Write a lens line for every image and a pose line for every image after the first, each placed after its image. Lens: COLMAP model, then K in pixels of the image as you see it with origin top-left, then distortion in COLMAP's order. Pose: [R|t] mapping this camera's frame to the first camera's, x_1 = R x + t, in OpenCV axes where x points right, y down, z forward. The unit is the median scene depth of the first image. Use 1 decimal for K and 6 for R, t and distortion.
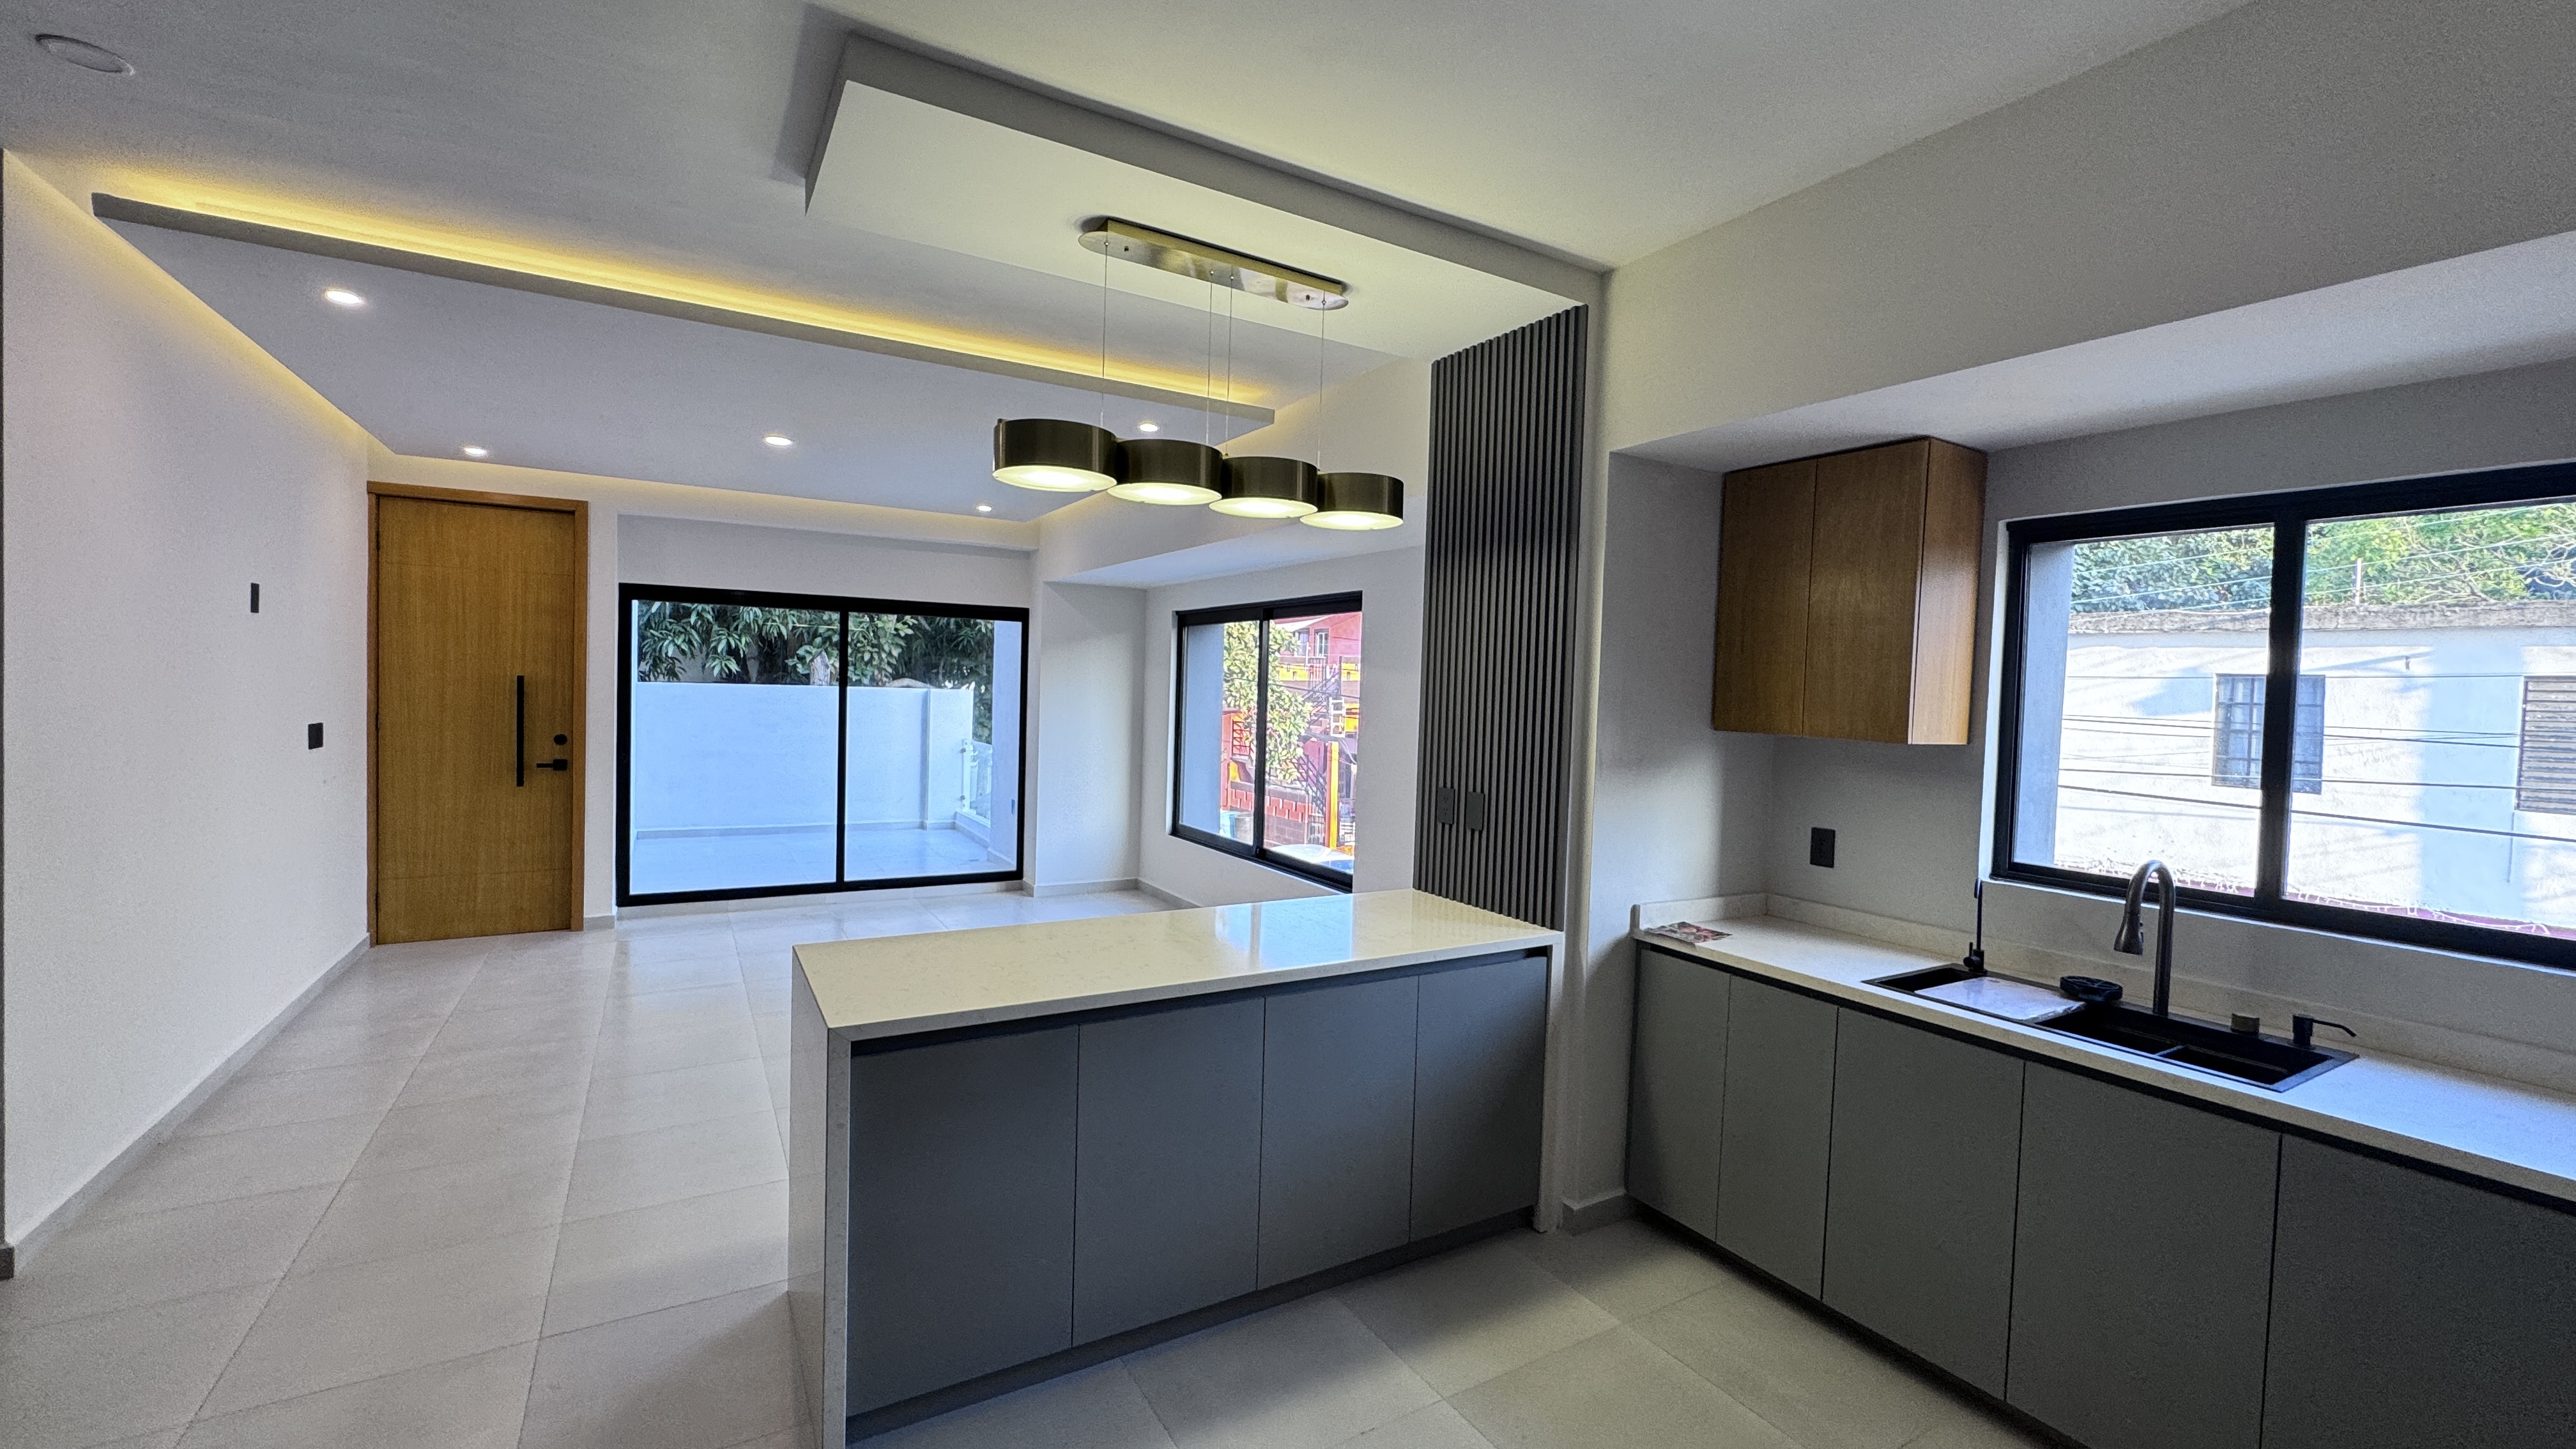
lens RADIAL K [[1031.0, 0, 1284.7], [0, 1031.0, 724.6], [0, 0, 1]] dist [-0.004008, 0.000767]
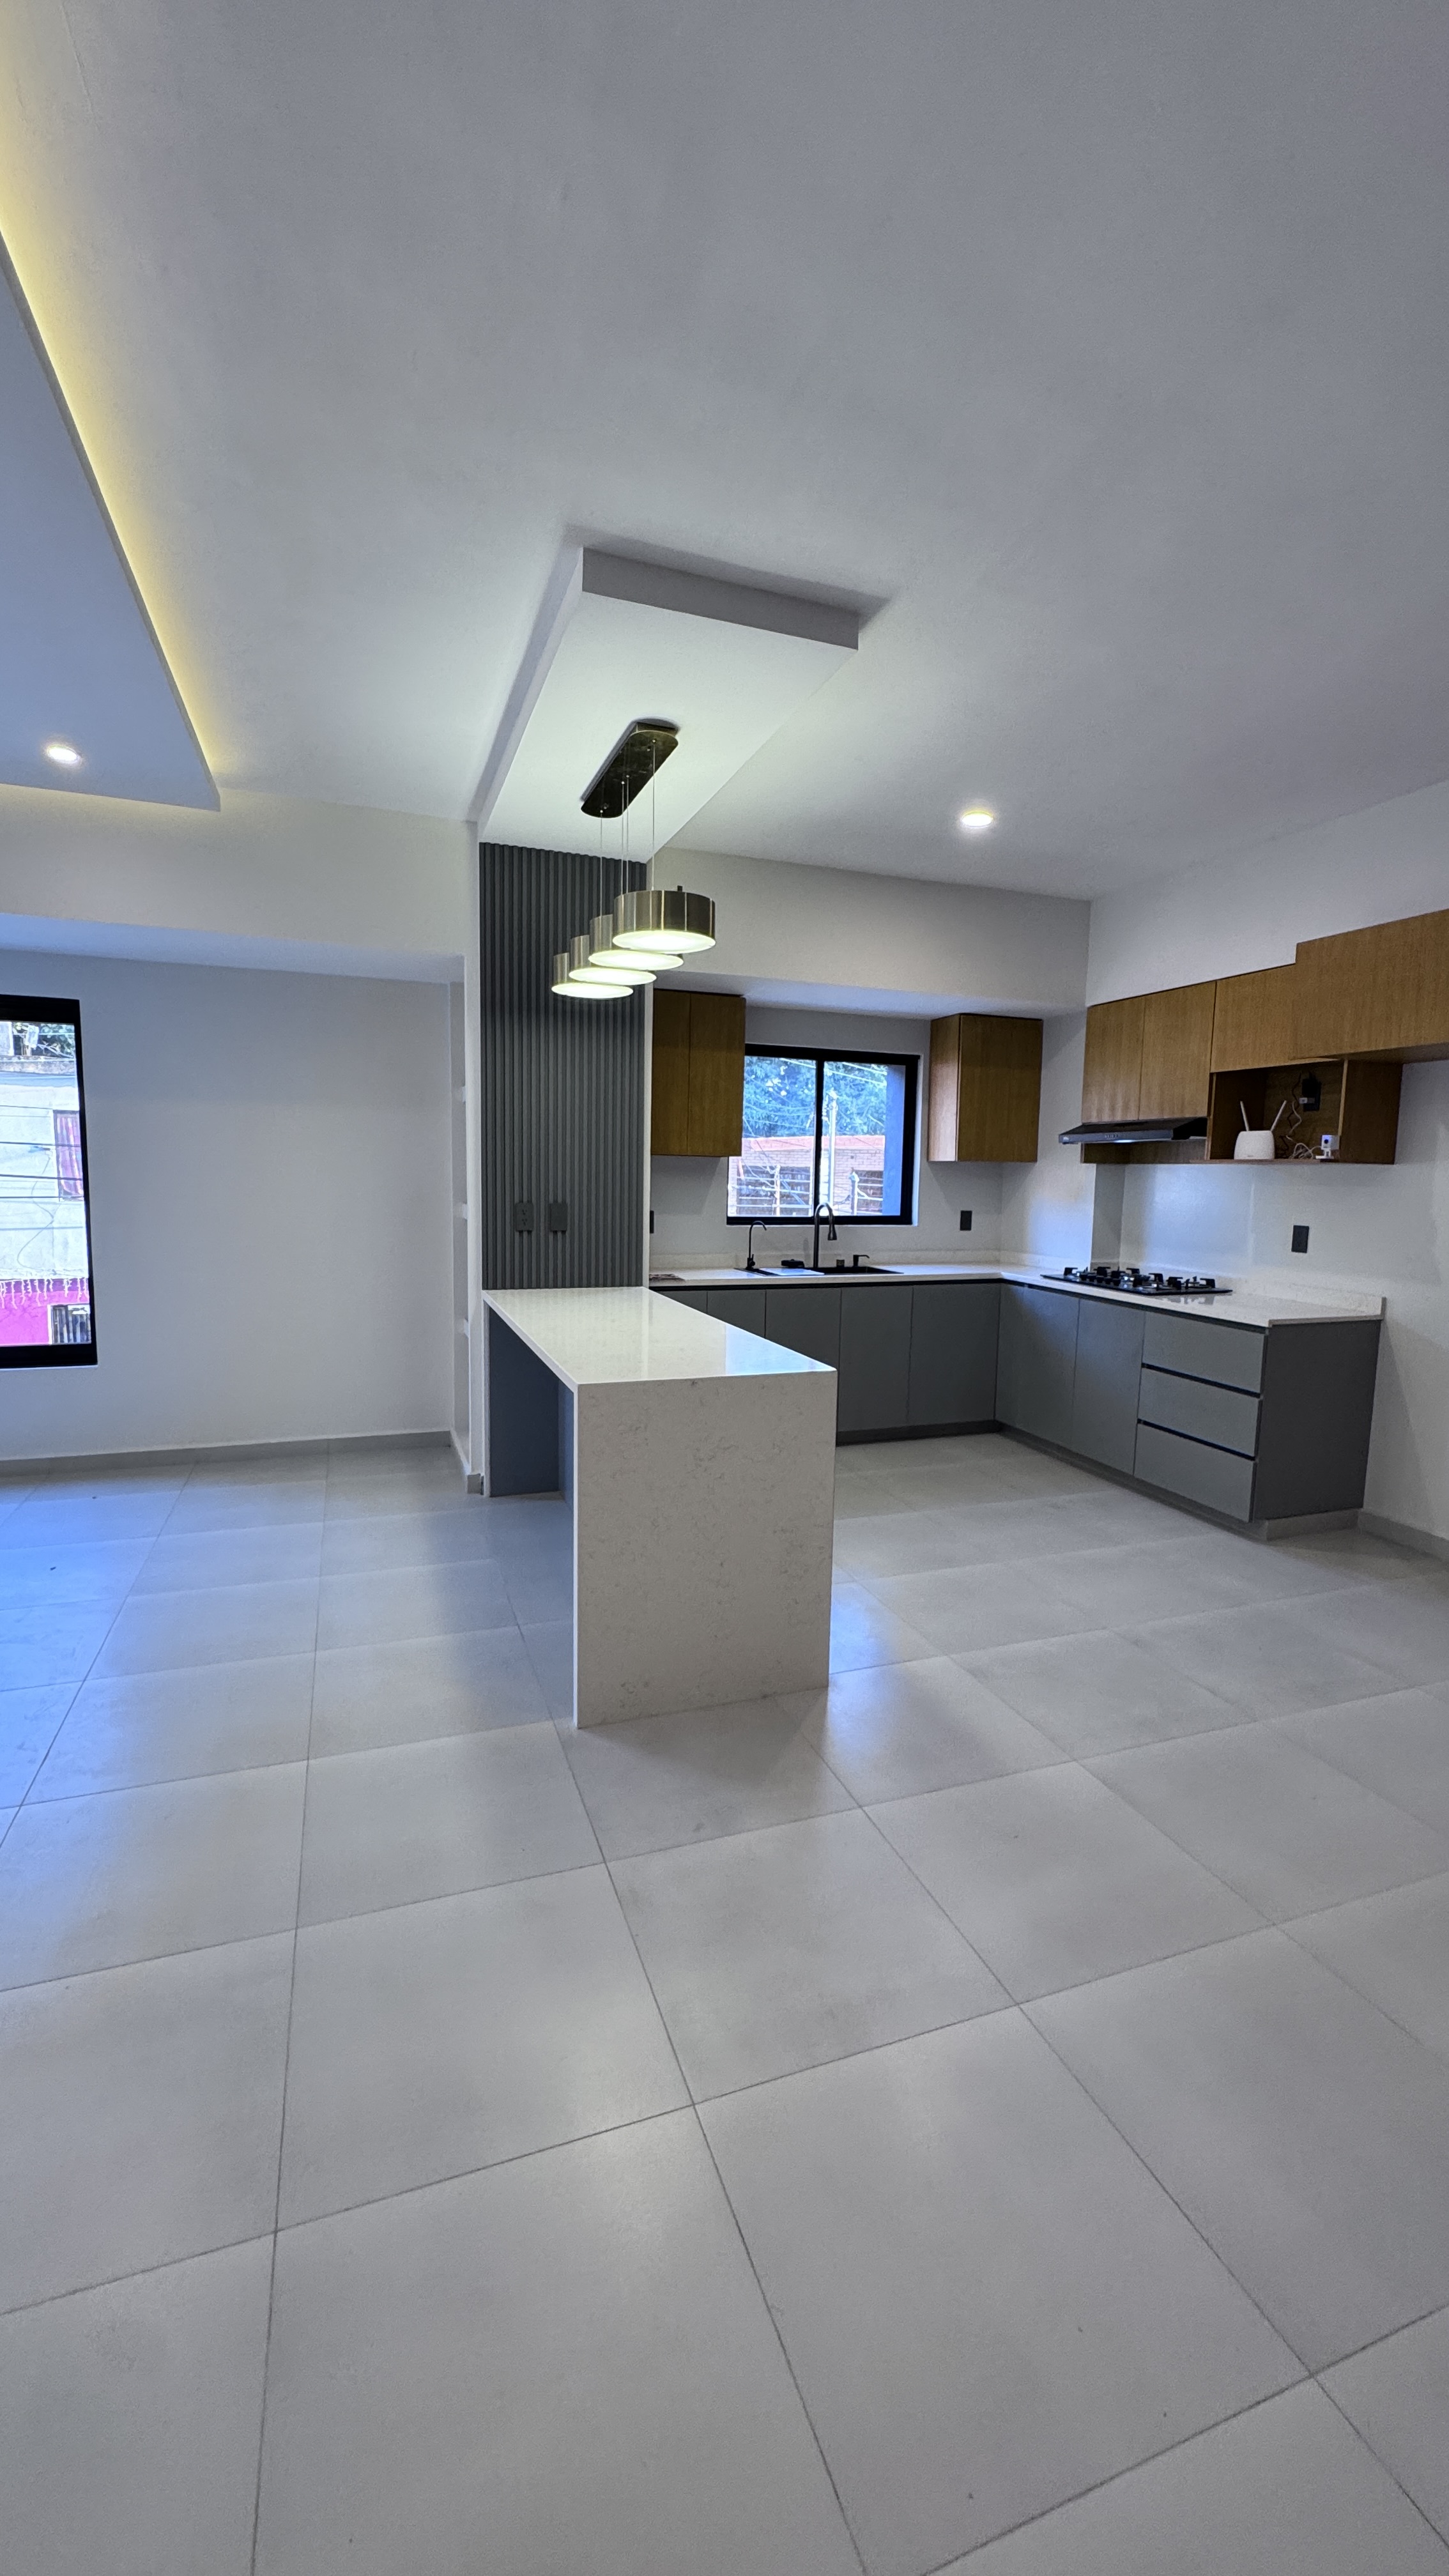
lens RADIAL K [[1031.0, 0, 732.5], [0, 1031.0, 1280.5], [0, 0, 1]] dist [-0.004008, 0.000767]
pose [[0.183720, -0.132991, 0.973941, -1.037808], [0.022271, 0.991114, 0.131135, -0.003746], [-0.982726, -0.002402, 0.185049, 0.511087]]
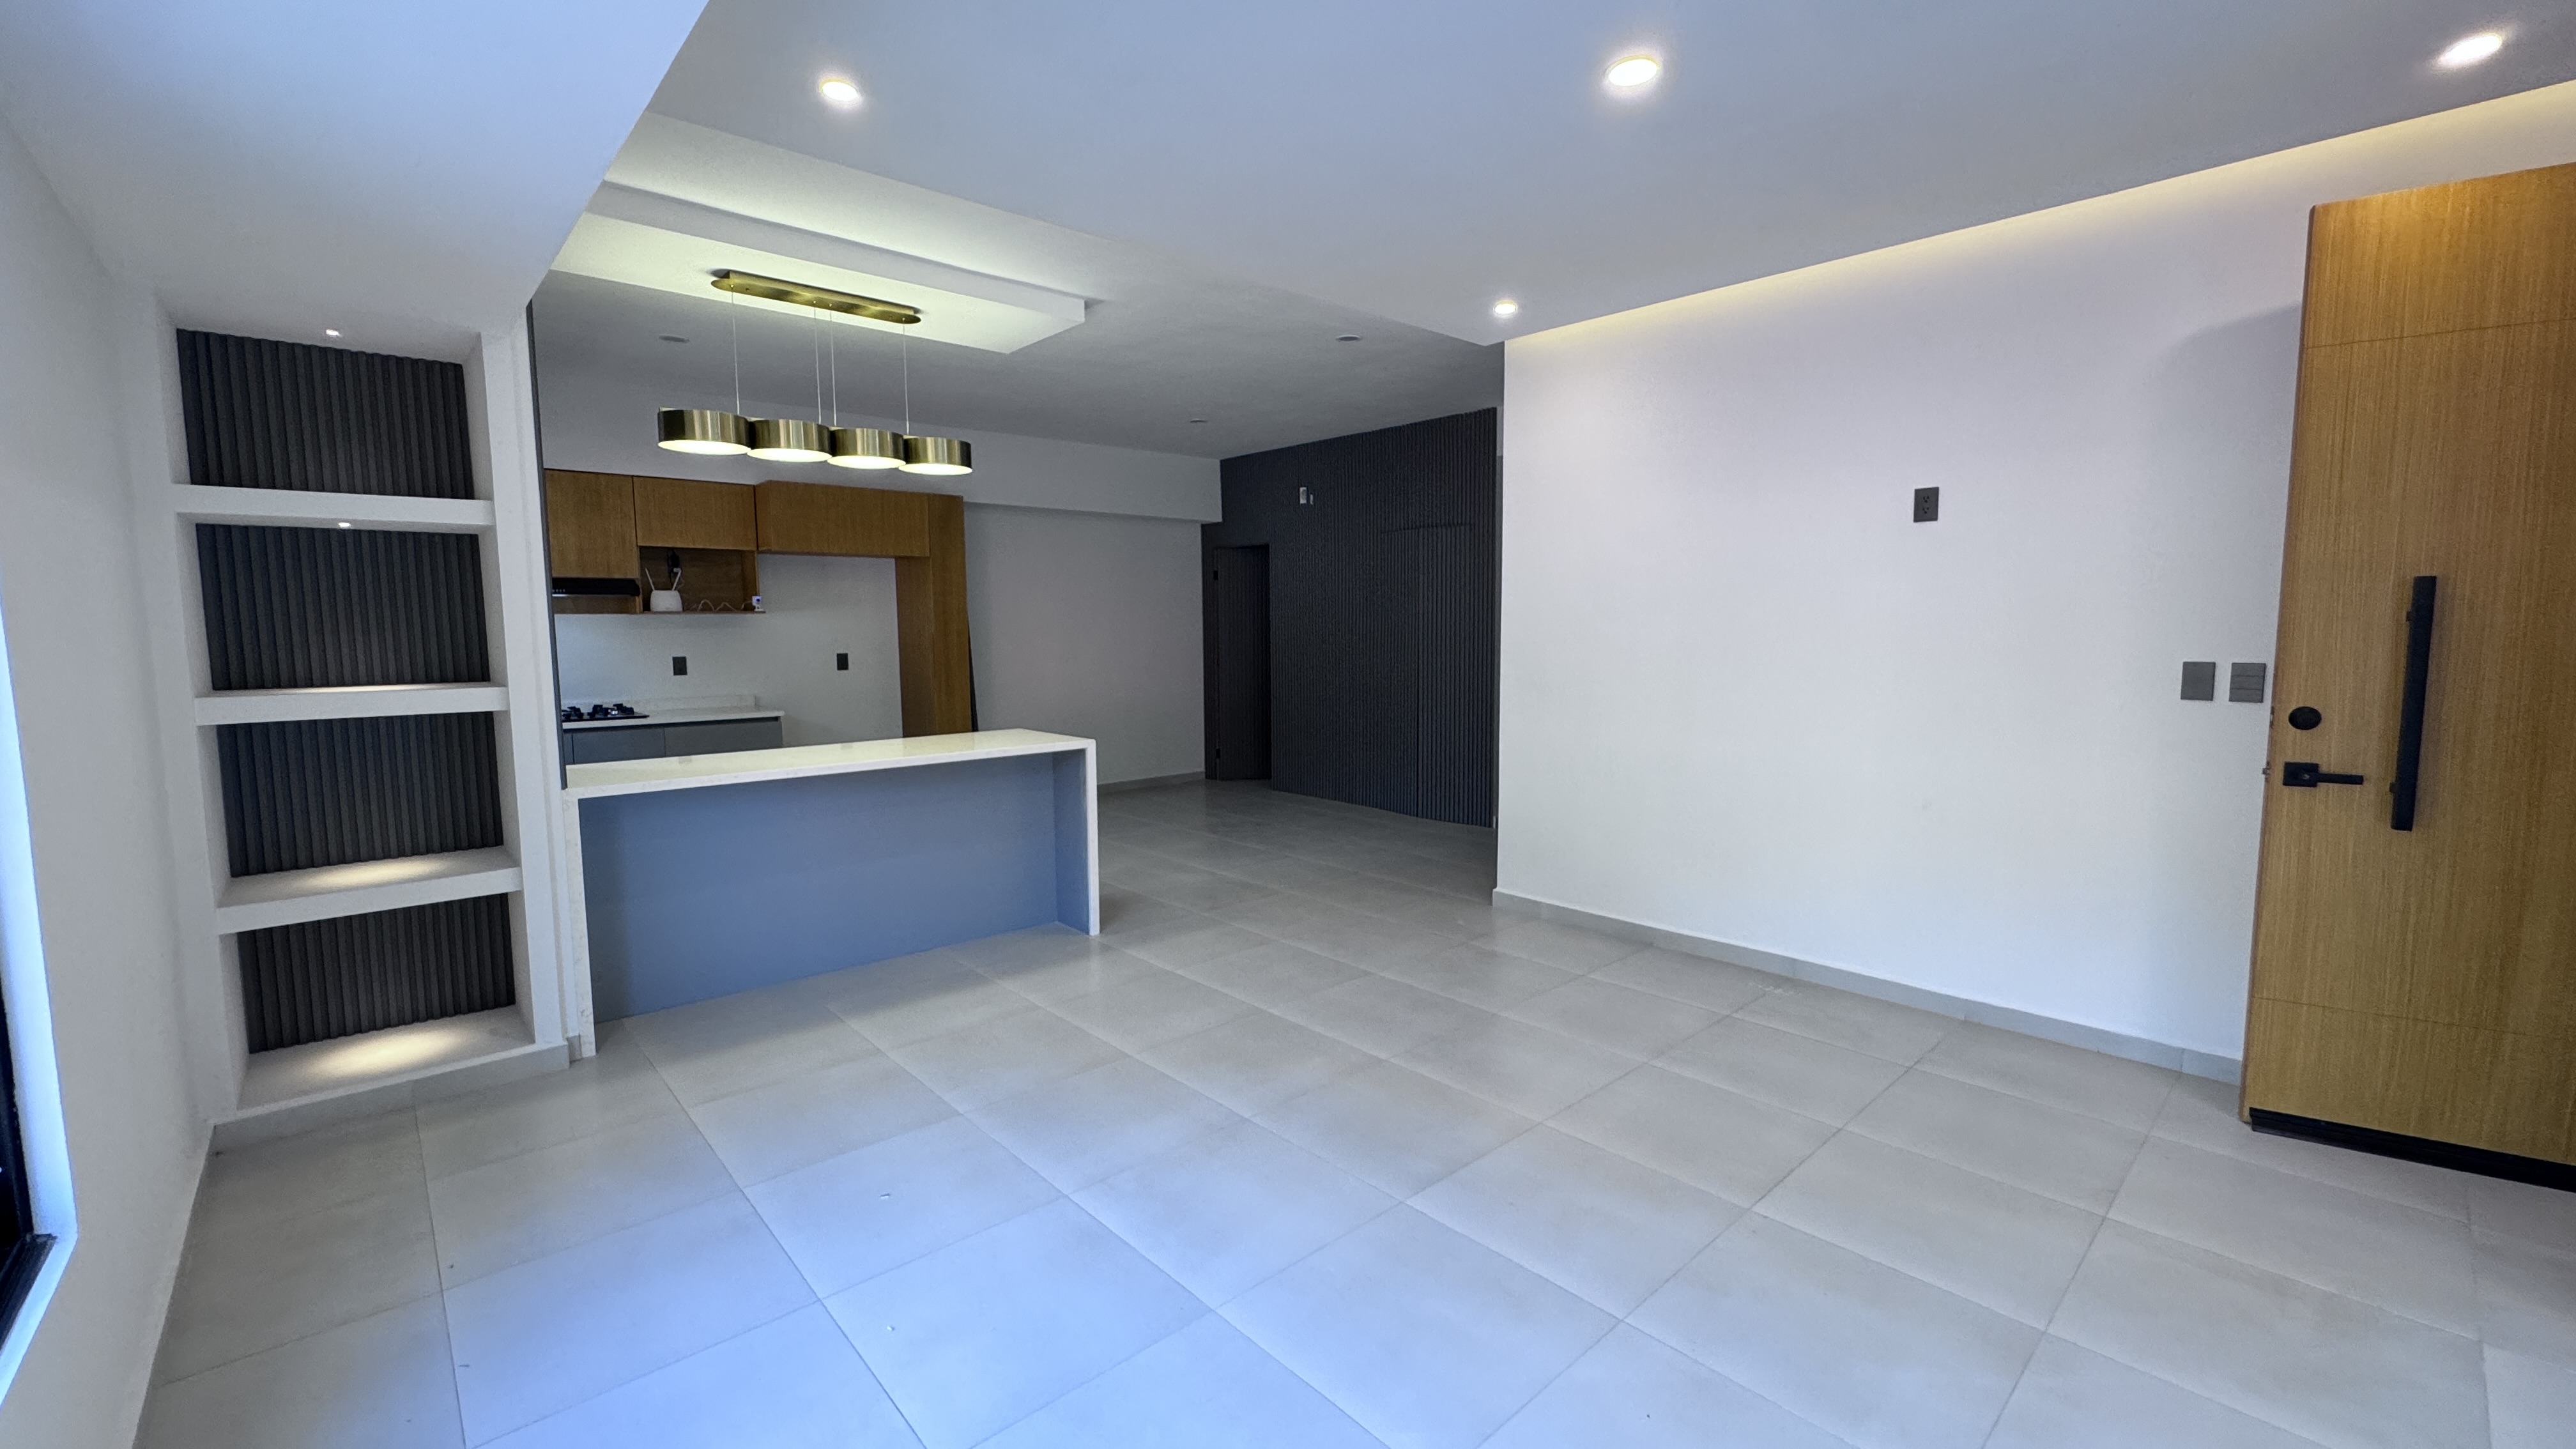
lens RADIAL K [[1031.0, 0, 1291.3], [0, 1031.0, 717.0], [0, 0, 1]] dist [-0.004008, 0.000767]
pose [[-0.979240, -0.009953, -0.202458, -0.342285], [-0.035569, 0.991734, 0.123282, -0.047338], [0.199557, 0.127924, -0.971500, 2.100183]]
